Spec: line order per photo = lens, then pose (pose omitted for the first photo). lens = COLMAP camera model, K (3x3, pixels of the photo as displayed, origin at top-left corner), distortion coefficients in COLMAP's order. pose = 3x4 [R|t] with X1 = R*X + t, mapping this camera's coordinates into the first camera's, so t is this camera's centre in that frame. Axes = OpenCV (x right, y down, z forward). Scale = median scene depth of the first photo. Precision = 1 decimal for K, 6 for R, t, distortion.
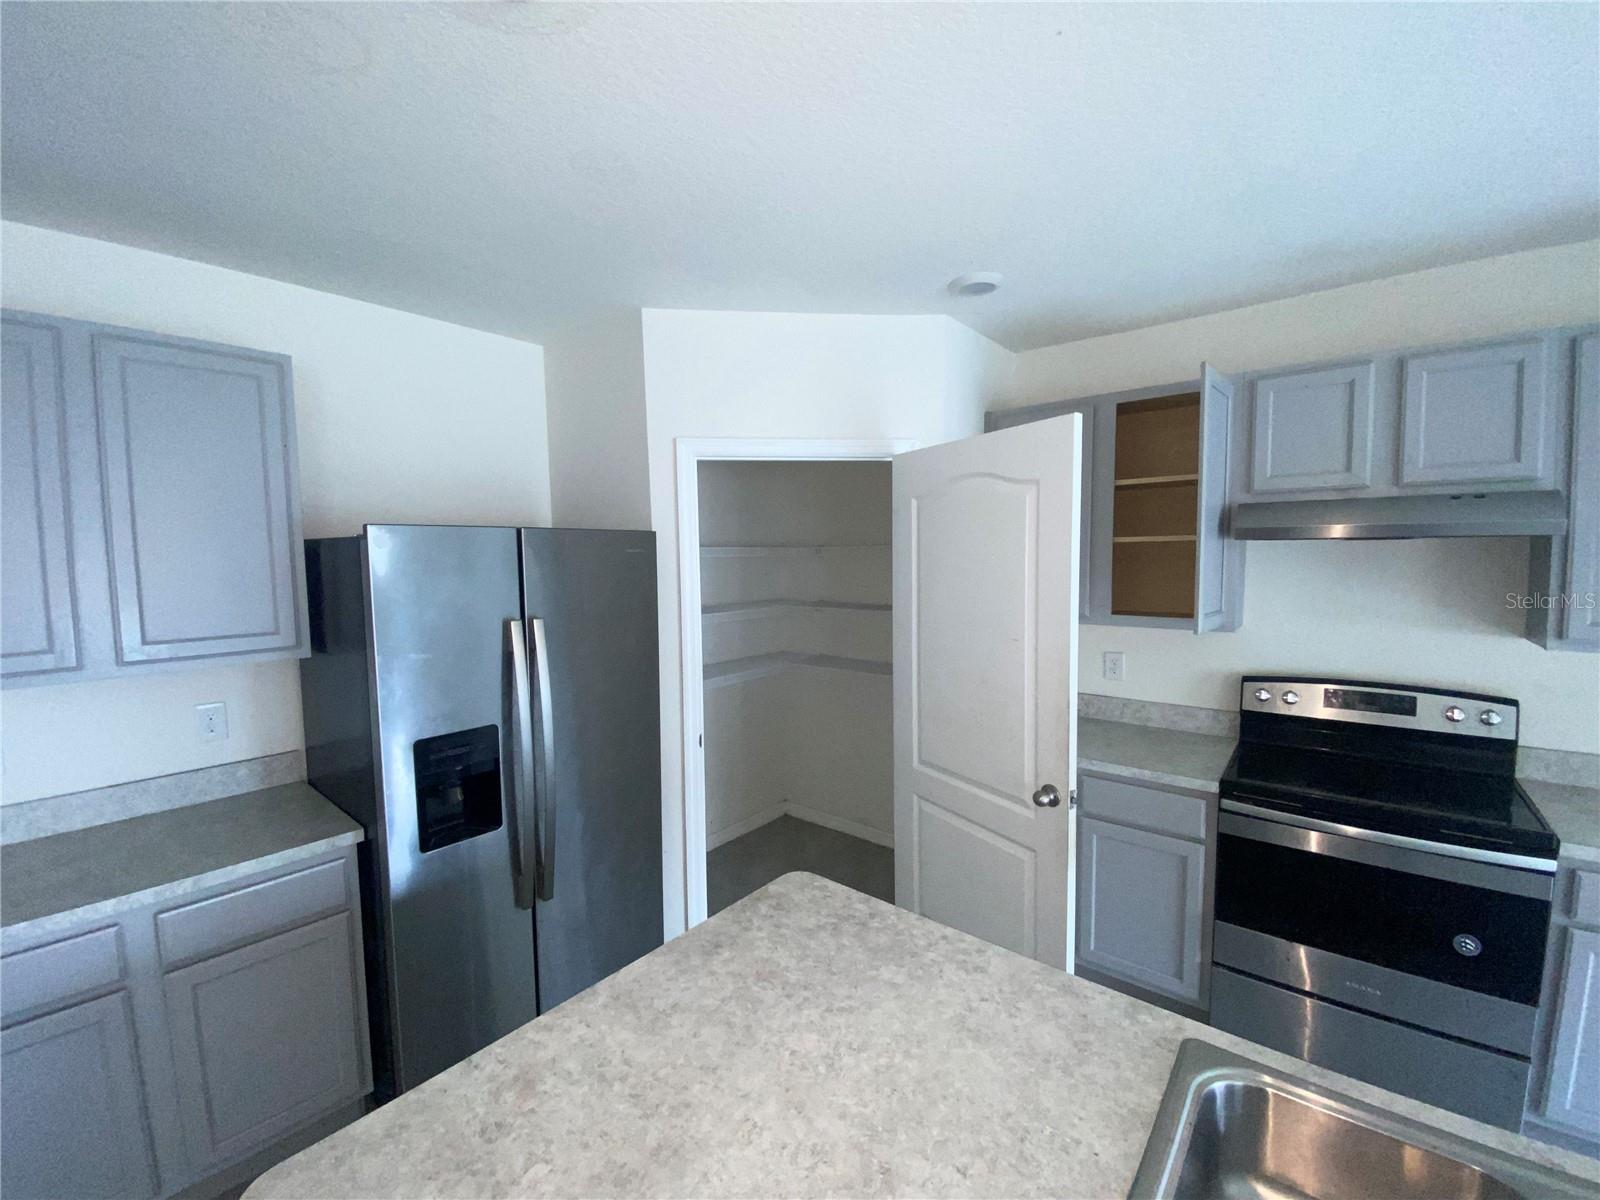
lens RADIAL K [[651.4, 0, 794.4], [0, 651.4, 599.8], [0, 0, 1]] dist [0.010686, -0.012297]
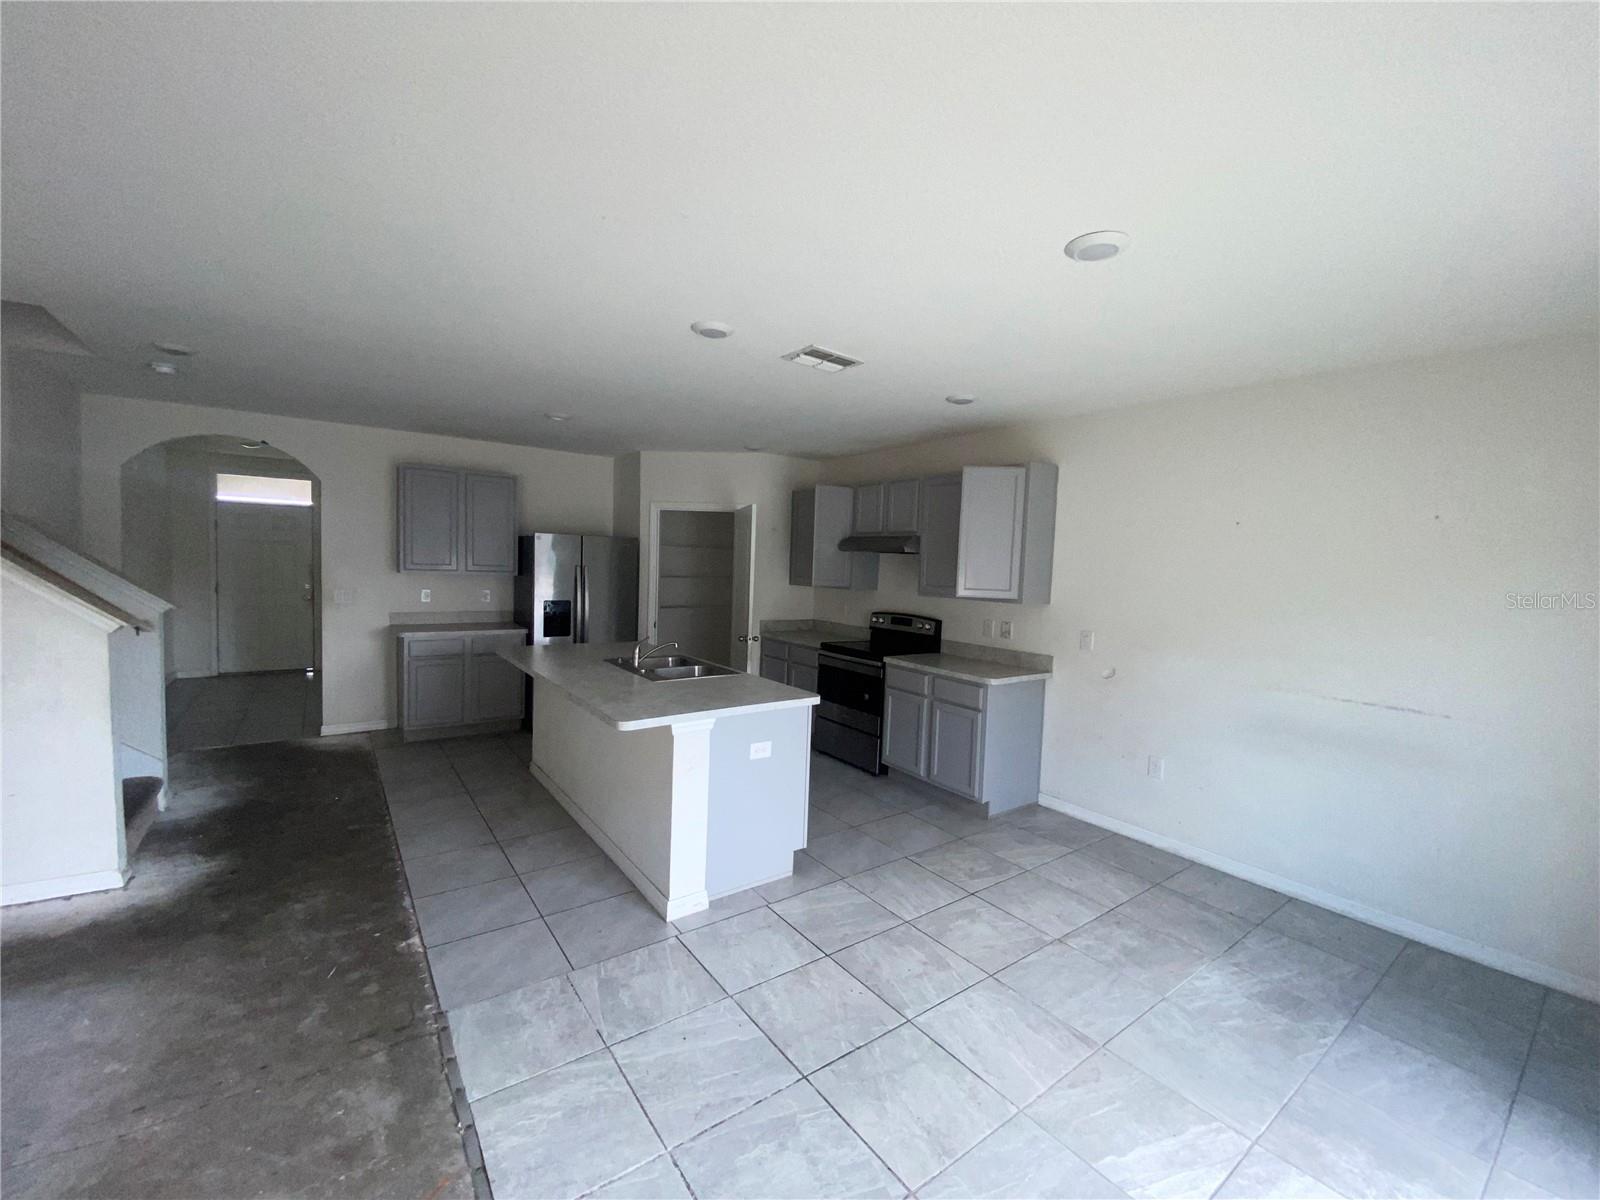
lens RADIAL K [[651.4, 0, 800.7], [0, 651.4, 590.8], [0, 0, 1]] dist [0.010686, -0.012297]
pose [[0.968476, 0.059326, -0.241939, 1.177475], [-0.066992, 0.997475, -0.023577, 0.136173], [0.239929, 0.039041, 0.970005, -1.501460]]
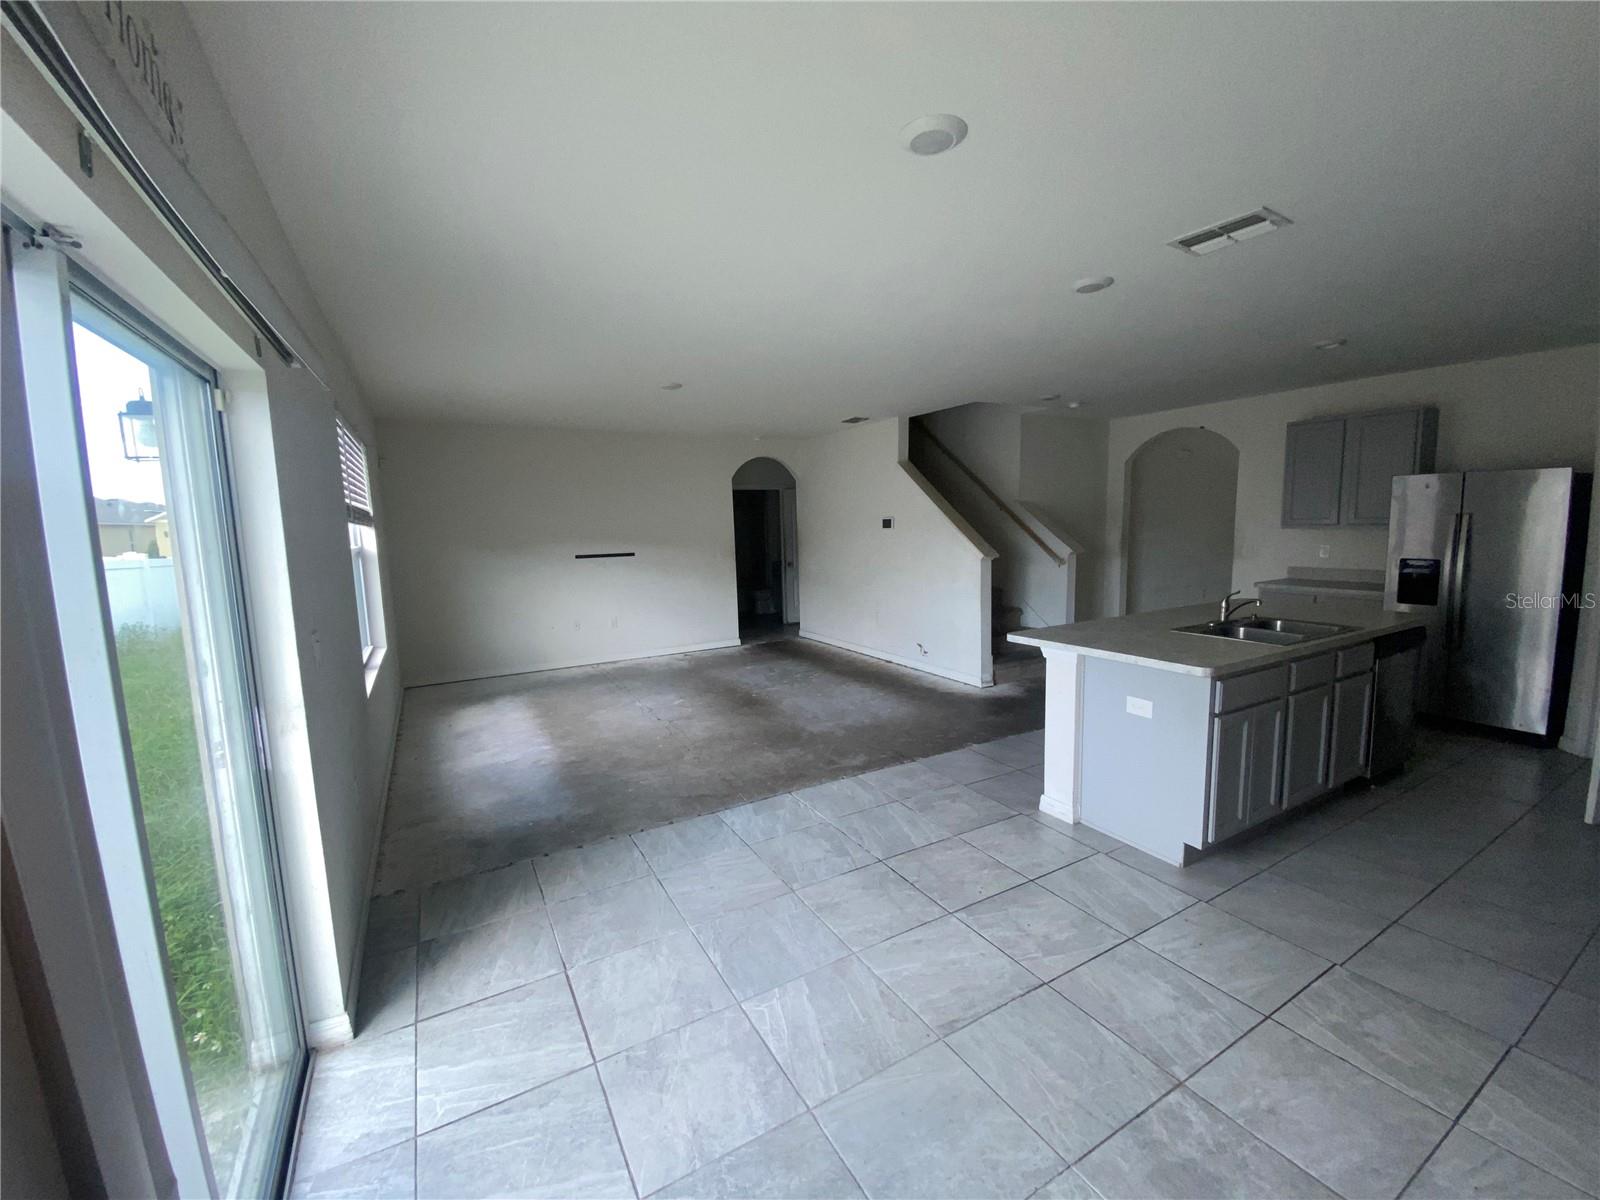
lens RADIAL K [[651.4, 0, 803.7], [0, 651.4, 601.5], [0, 0, 1]] dist [0.010686, -0.012297]
pose [[-0.358274, 0.136210, -0.923627, 2.291800], [-0.038251, 0.986328, 0.160294, 0.049091], [0.932832, 0.092759, -0.348166, -0.249219]]
